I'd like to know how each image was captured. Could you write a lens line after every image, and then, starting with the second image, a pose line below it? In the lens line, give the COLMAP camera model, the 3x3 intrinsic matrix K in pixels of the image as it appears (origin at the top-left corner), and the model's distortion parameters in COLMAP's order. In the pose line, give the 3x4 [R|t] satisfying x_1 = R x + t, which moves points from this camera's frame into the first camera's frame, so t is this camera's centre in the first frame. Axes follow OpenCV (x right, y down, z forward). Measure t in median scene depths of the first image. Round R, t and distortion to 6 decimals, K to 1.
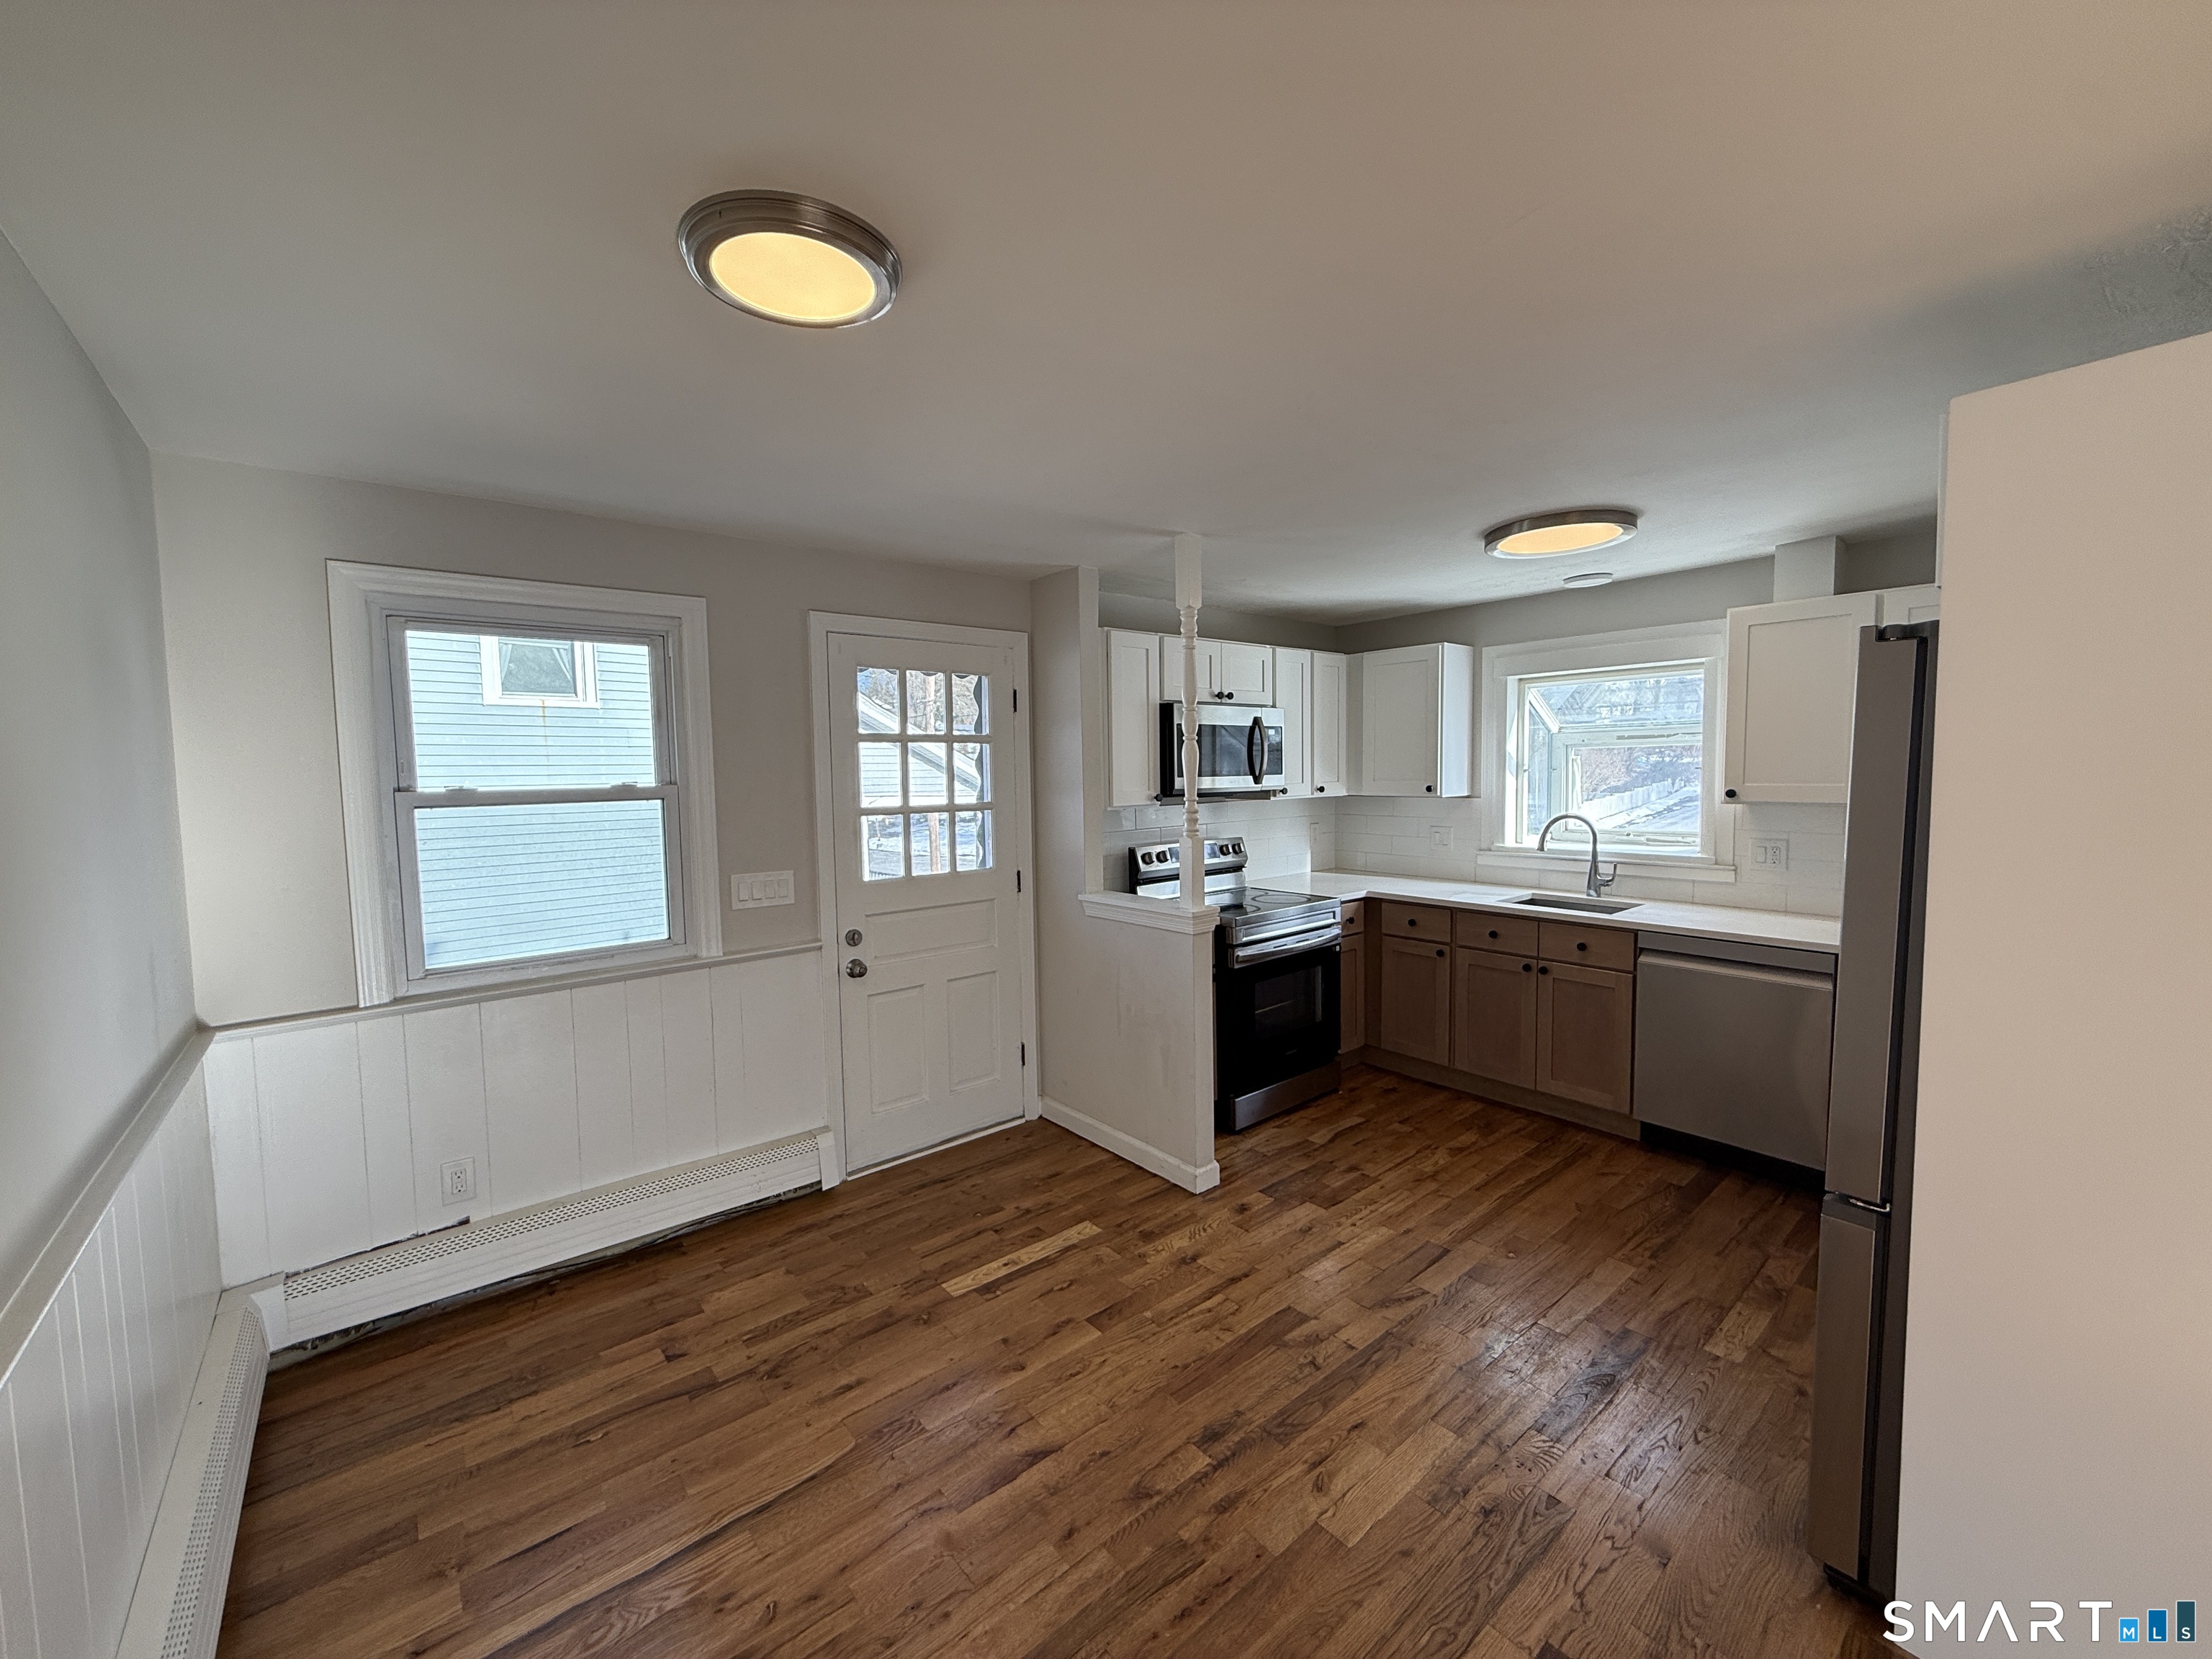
lens RADIAL K [[878.0, 0, 1101.4], [0, 878.0, 825.5], [0, 0, 1]] dist [-0.001318, 0.000151]
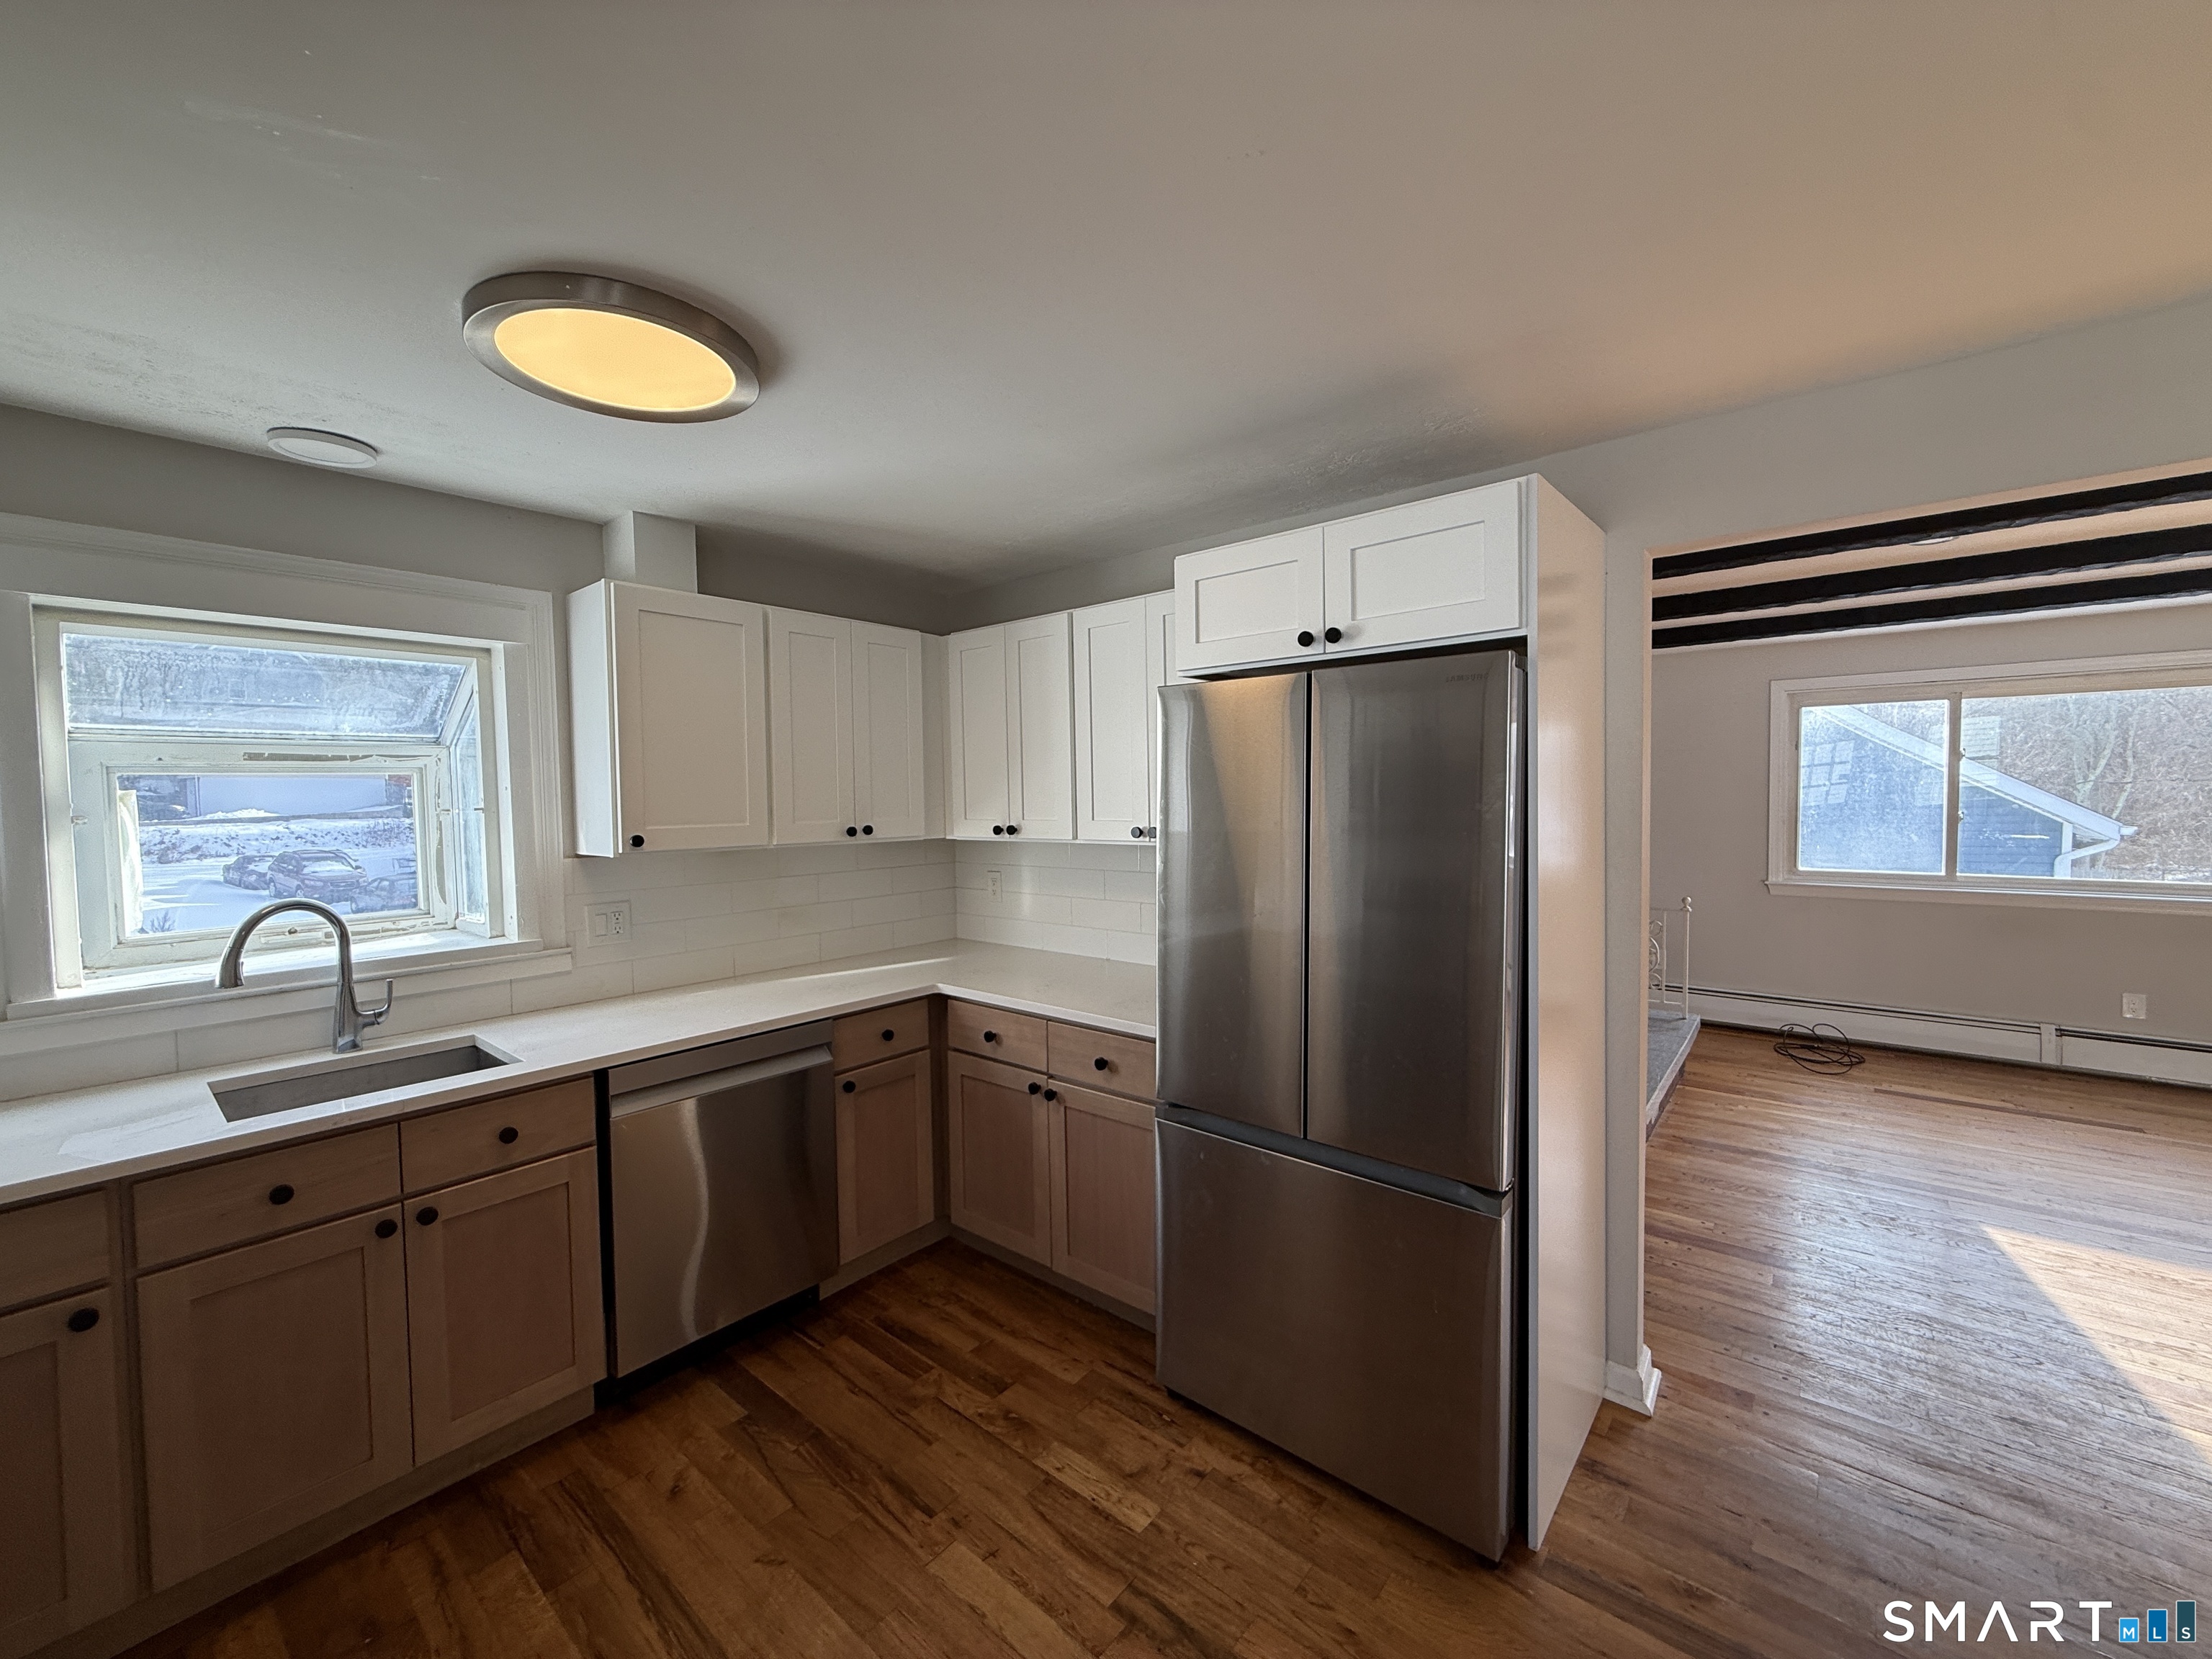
lens RADIAL K [[878.0, 0, 1101.4], [0, 878.0, 825.5], [0, 0, 1]] dist [-0.001318, 0.000151]
pose [[-0.171255, -0.015762, 0.985101, -0.037625], [0.085153, 0.995894, 0.030738, -0.032185], [-0.981540, 0.089148, -0.169209, 0.629686]]
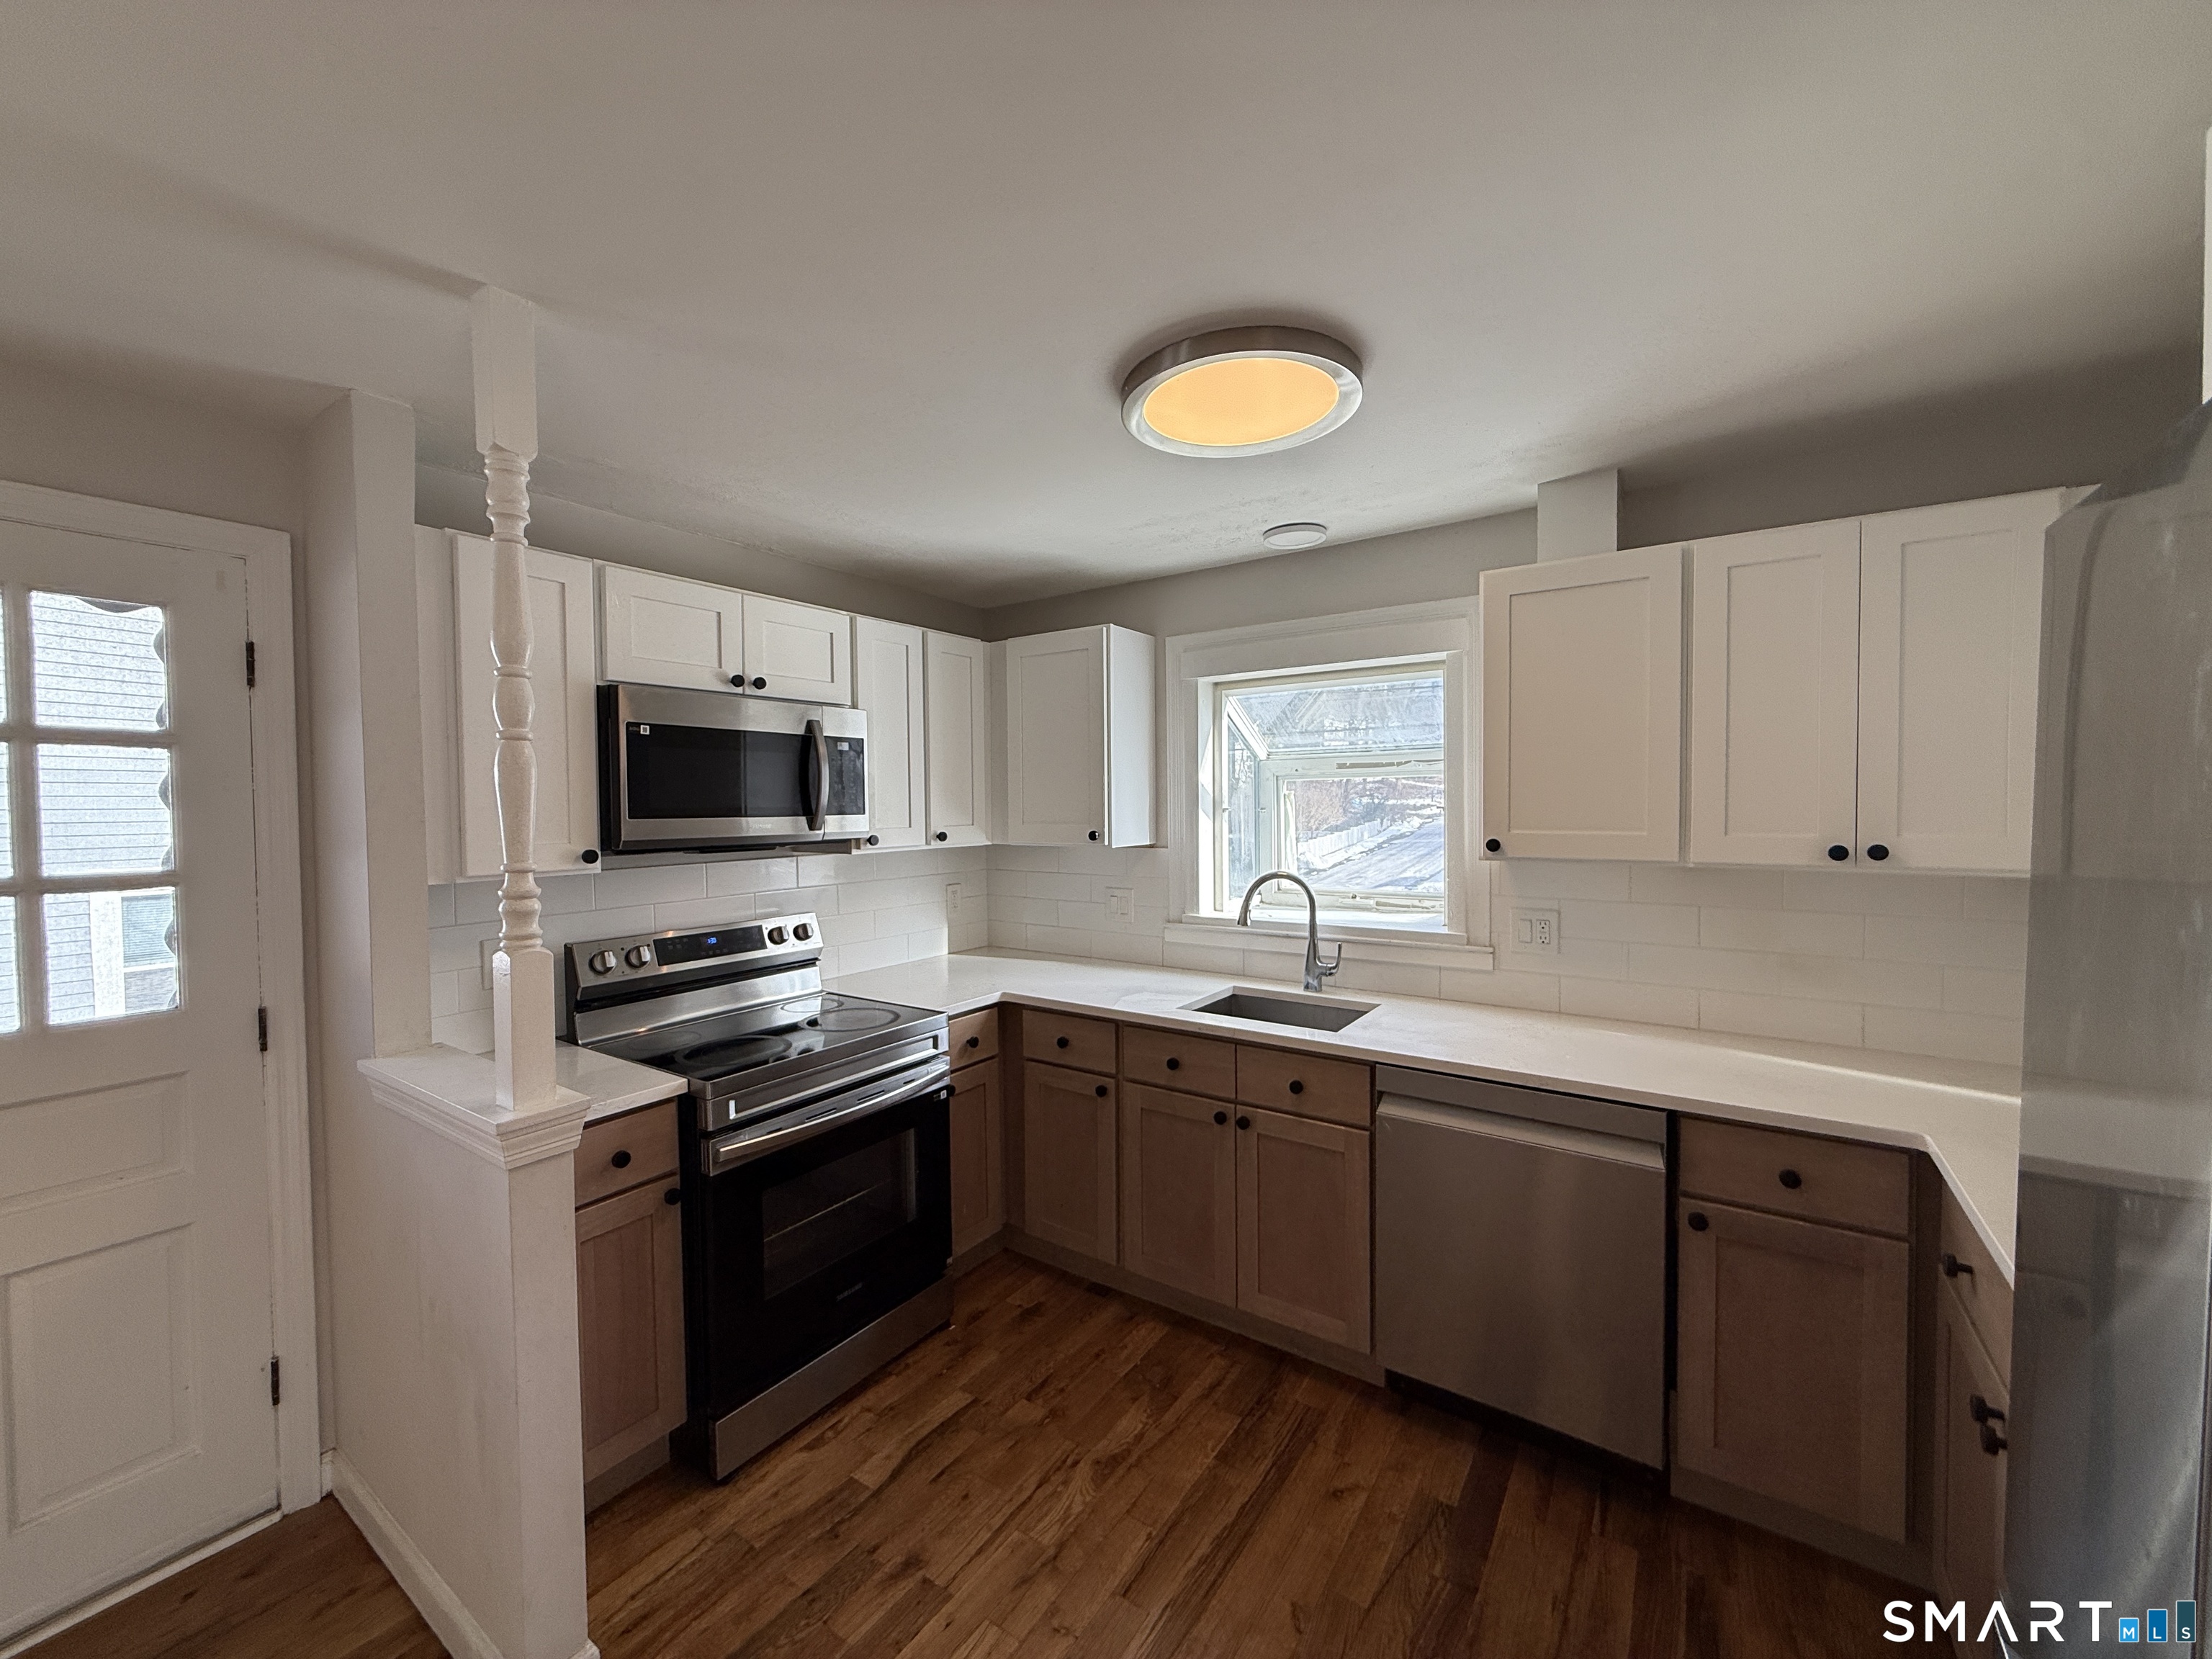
lens RADIAL K [[878.0, 0, 1101.4], [0, 878.0, 825.5], [0, 0, 1]] dist [-0.001318, 0.000151]
pose [[0.963868, -0.000973, 0.266377, 0.213329], [0.012867, 0.998996, -0.042909, -0.022053], [-0.266068, 0.044786, 0.962913, 0.367479]]
